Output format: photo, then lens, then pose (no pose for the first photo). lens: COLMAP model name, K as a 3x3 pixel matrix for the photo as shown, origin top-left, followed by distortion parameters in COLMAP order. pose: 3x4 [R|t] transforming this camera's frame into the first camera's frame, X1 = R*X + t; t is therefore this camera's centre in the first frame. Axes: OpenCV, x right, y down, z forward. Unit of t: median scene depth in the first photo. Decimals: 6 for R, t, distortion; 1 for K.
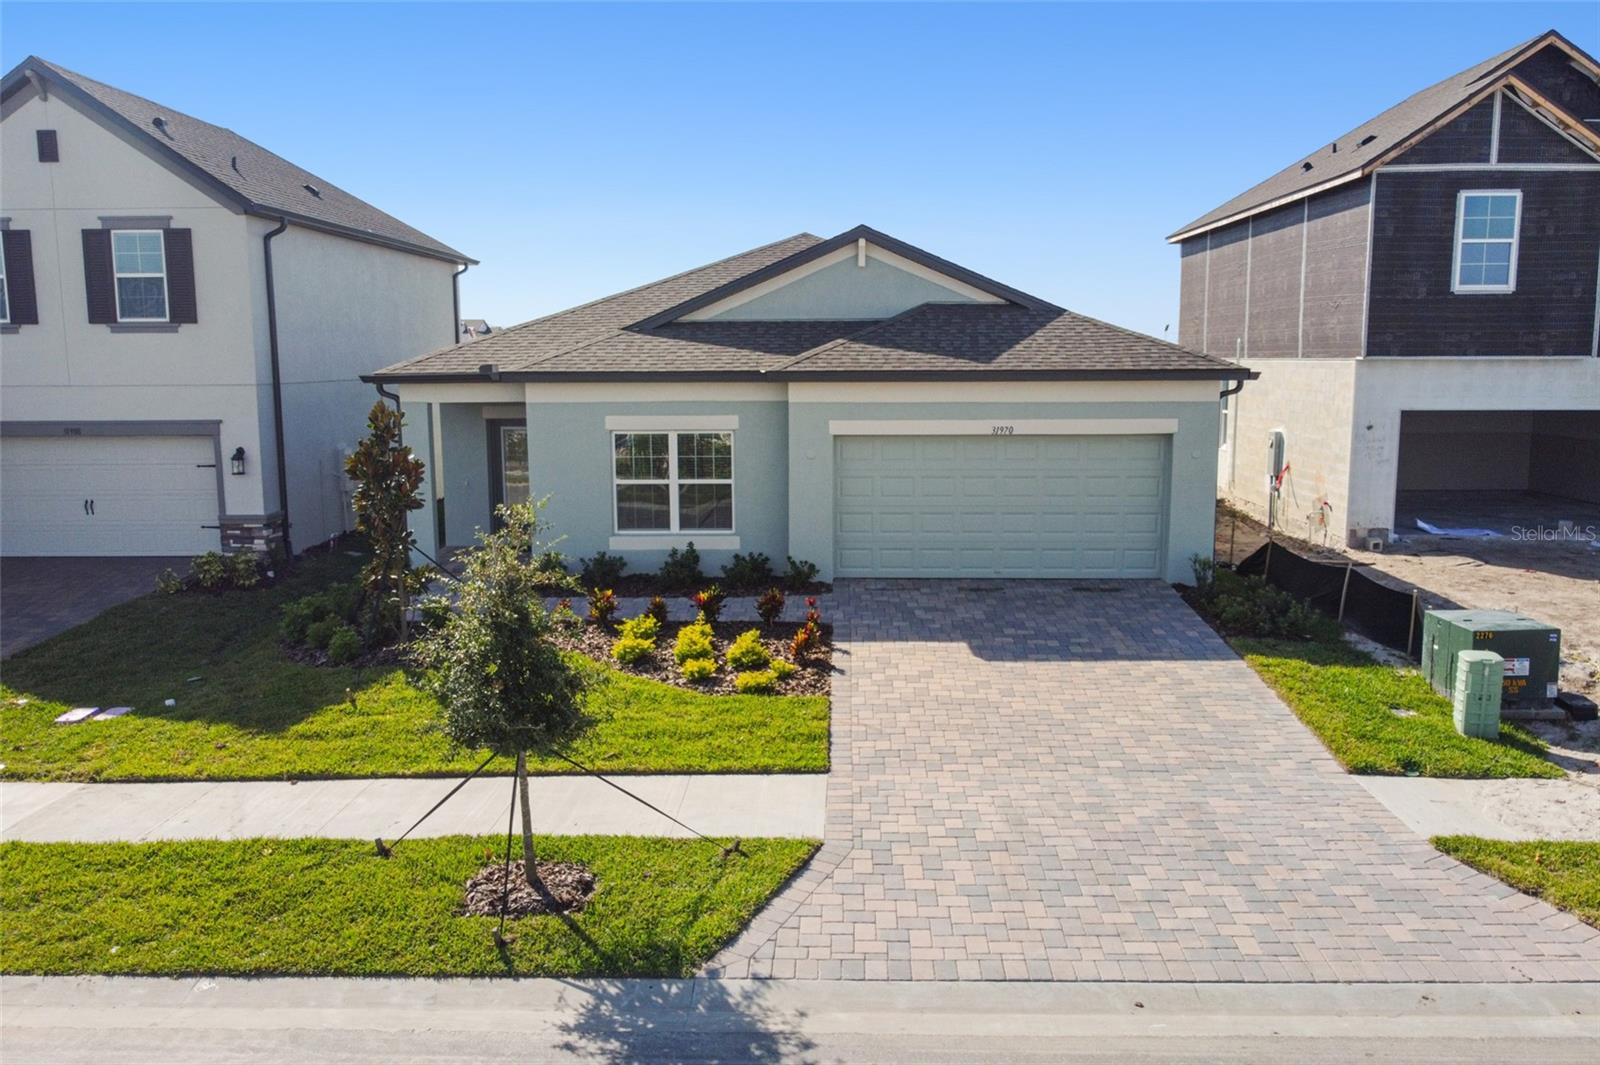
lens RADIAL K [[1210.5, 0, 800.0], [0, 1210.5, 532.5], [0, 0, 1]] dist [-0.001941, -0.001838]
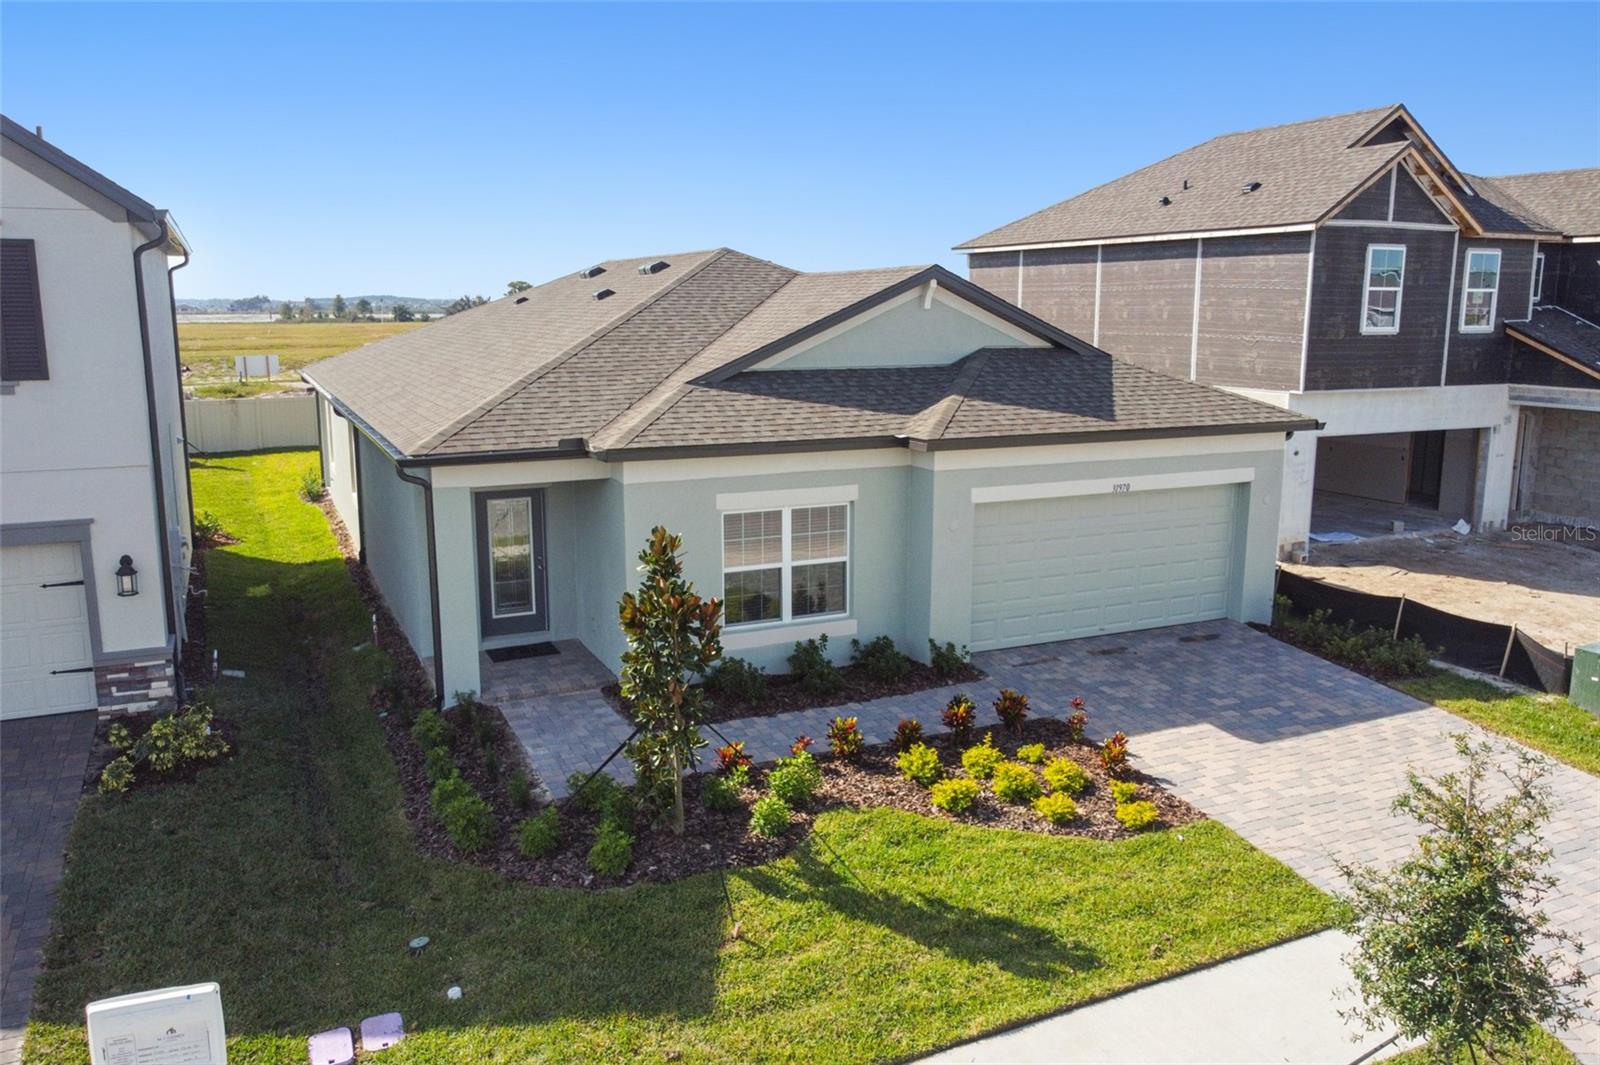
lens RADIAL K [[1210.5, 0, 800.0], [0, 1210.5, 532.5], [0, 0, 1]] dist [-0.001941, -0.001838]
pose [[0.892343, -0.076822, 0.444773, -0.460825], [0.058560, 0.996785, 0.054677, -0.107397], [-0.447543, -0.022744, 0.893973, 0.219396]]
